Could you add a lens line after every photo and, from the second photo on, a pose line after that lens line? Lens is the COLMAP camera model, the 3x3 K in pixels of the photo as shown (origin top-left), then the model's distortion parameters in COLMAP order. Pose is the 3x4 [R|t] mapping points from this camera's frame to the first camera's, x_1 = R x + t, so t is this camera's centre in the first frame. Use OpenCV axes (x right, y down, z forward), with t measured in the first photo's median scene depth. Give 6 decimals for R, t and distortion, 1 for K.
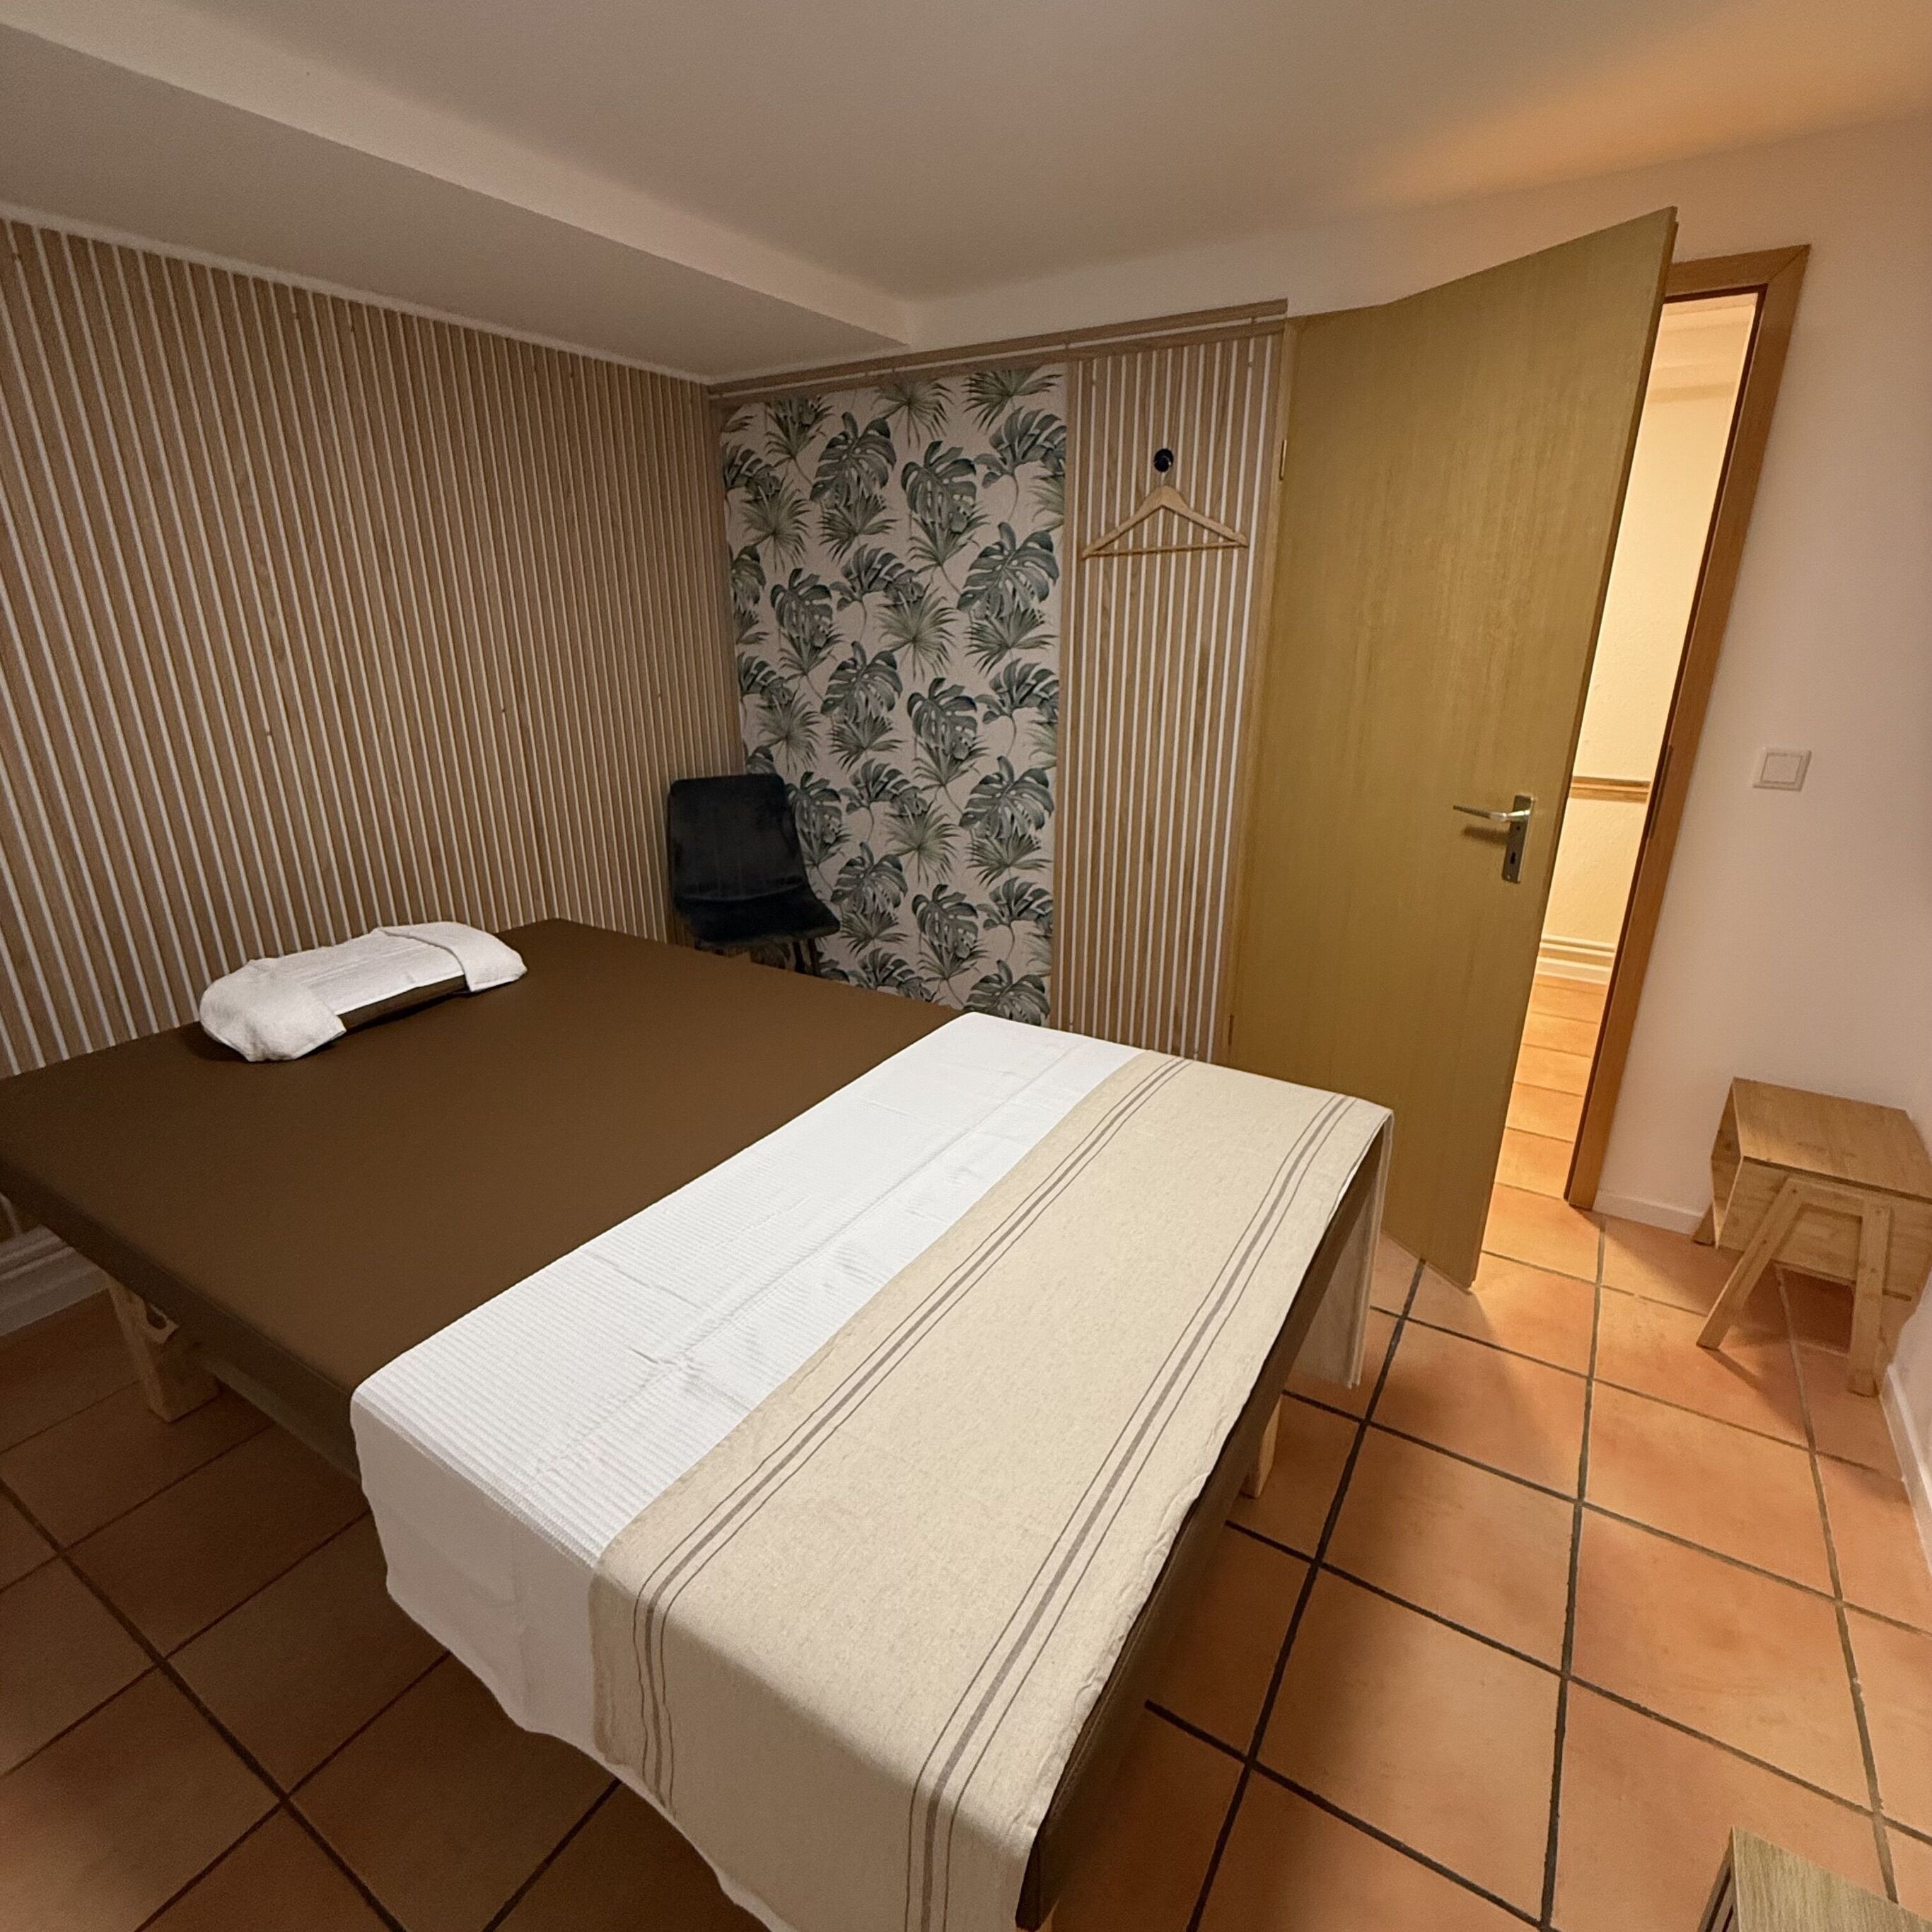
lens RADIAL K [[1023.6, 0, 968.3], [0, 1023.6, 962.3], [0, 0, 1]] dist [0.000363, -0.001672]
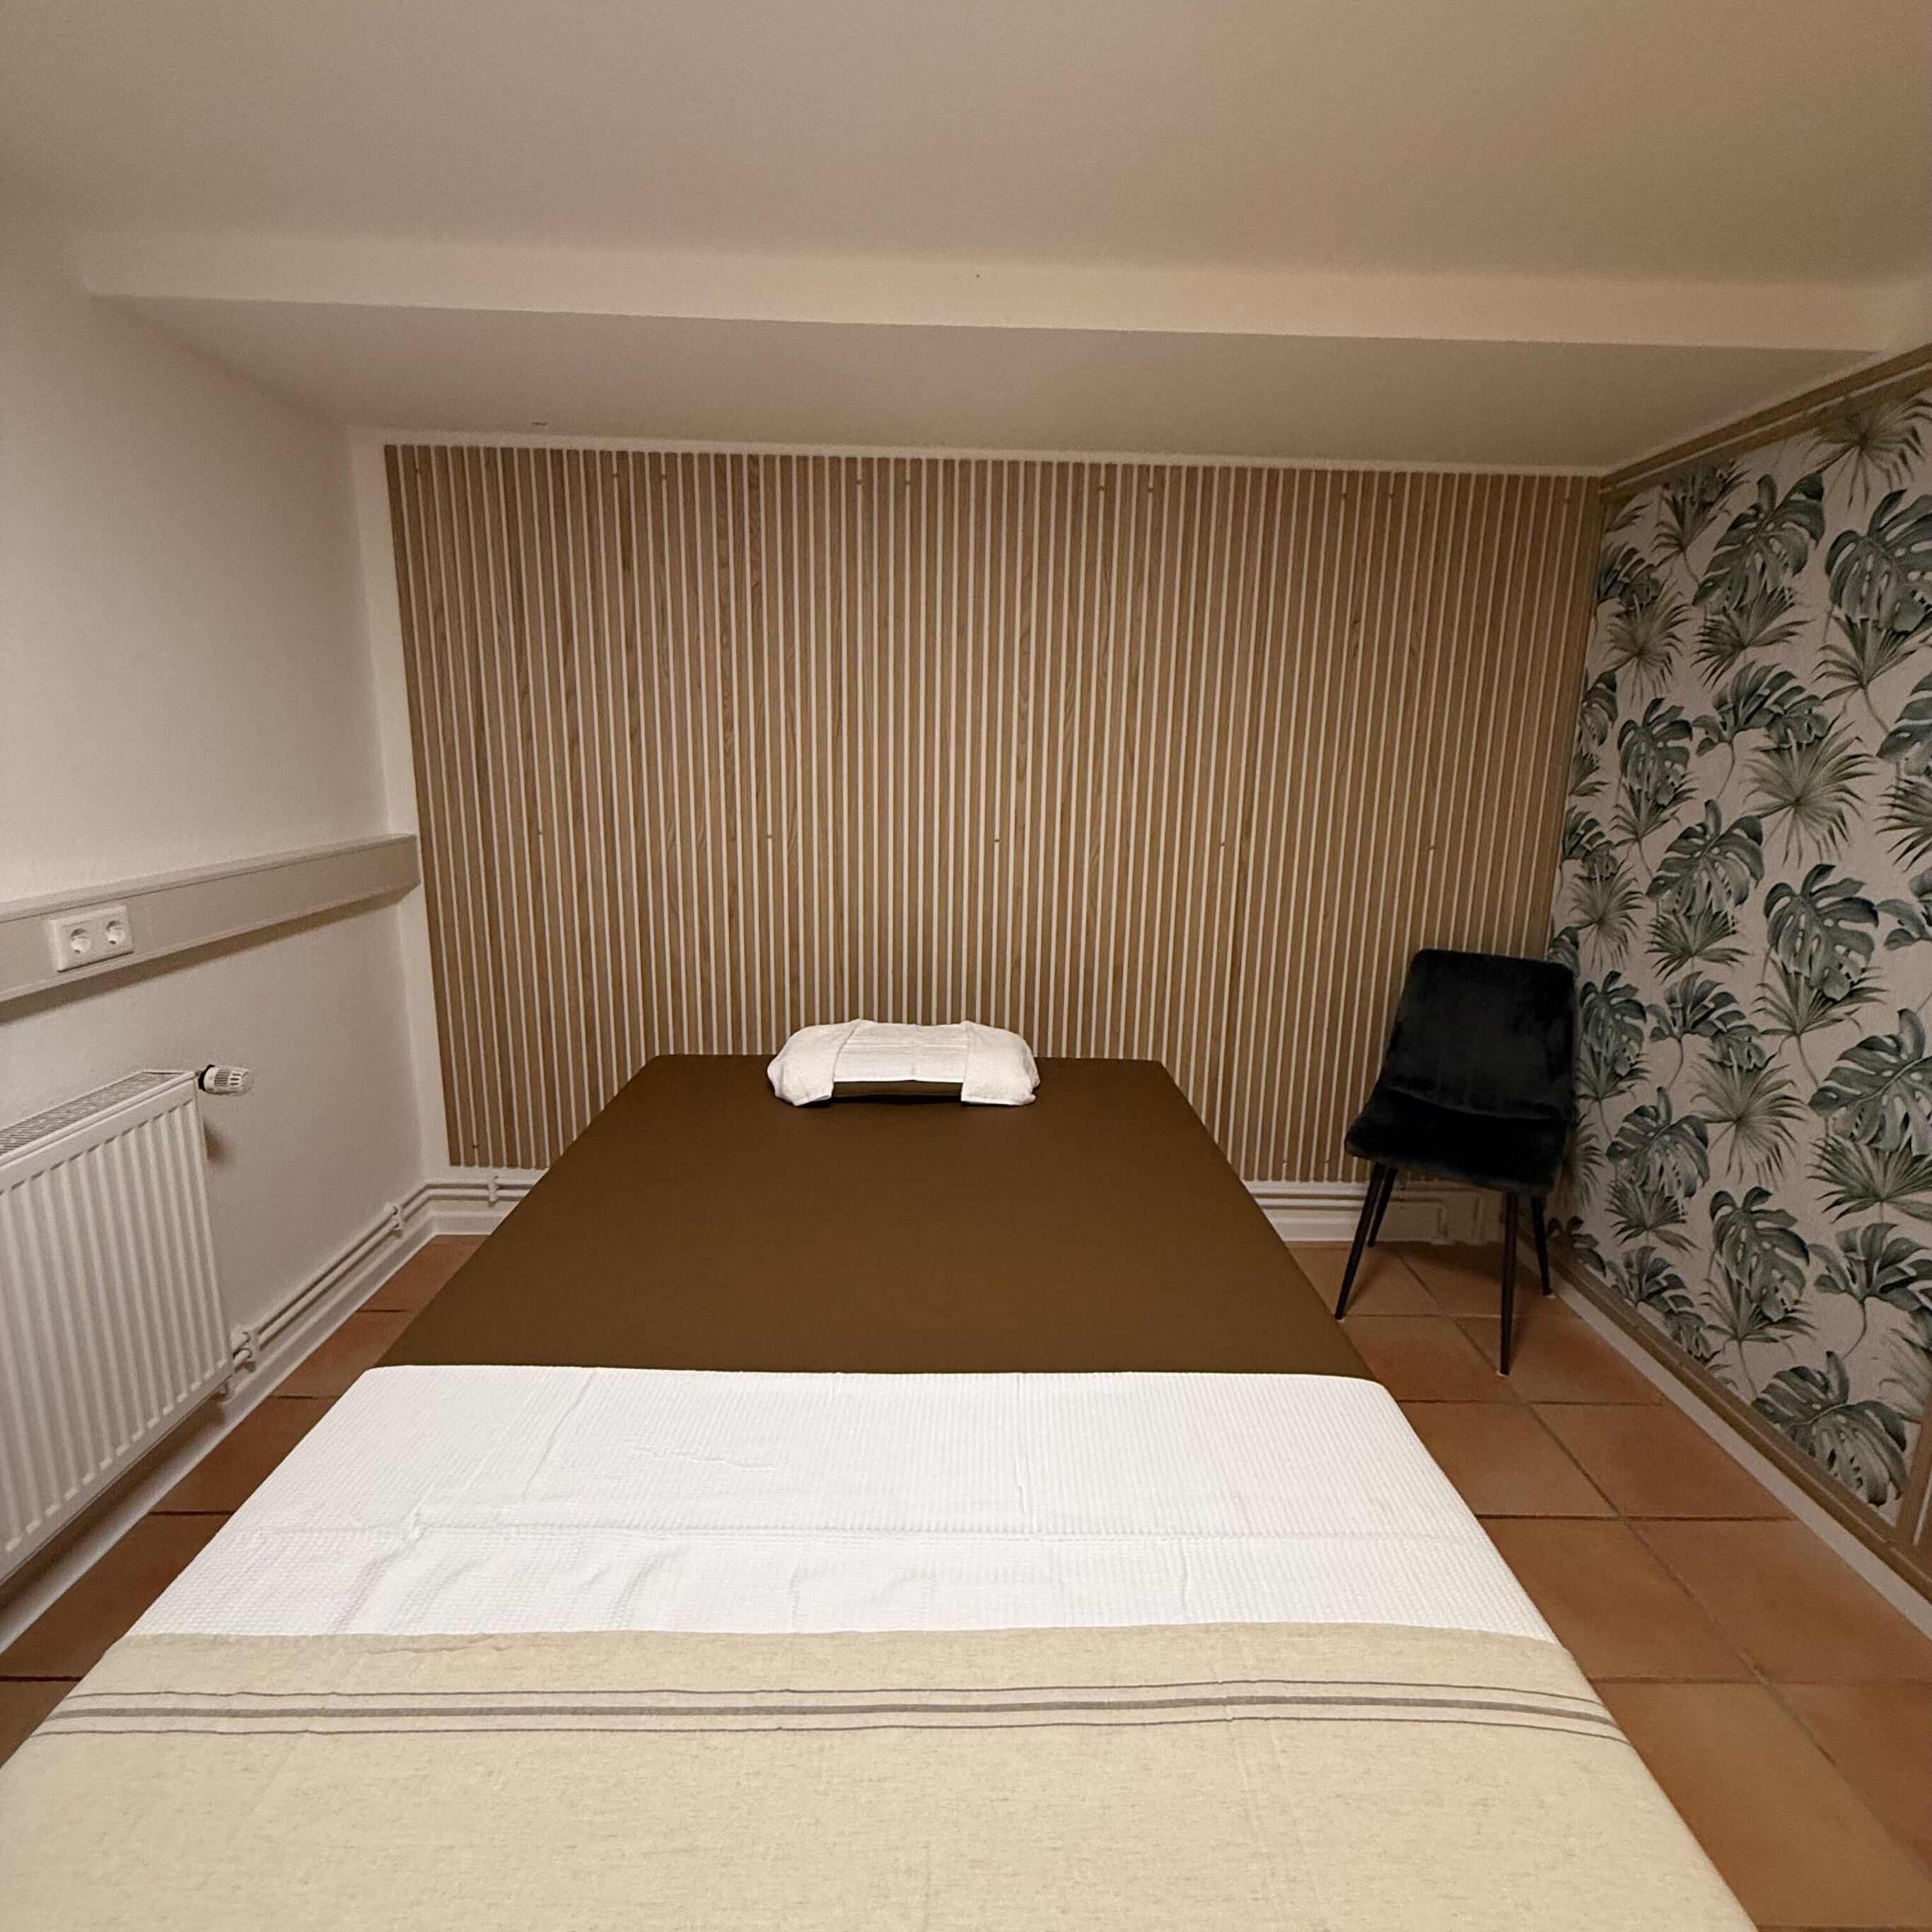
lens RADIAL K [[1023.6, 0, 964.1], [0, 1023.6, 962.1], [0, 0, 1]] dist [0.000363, -0.001672]
pose [[0.536103, 0.190993, -0.822262, 0.203141], [-0.298006, 0.954172, 0.027337, -0.082893], [0.789801, 0.230384, 0.568452, 0.251432]]
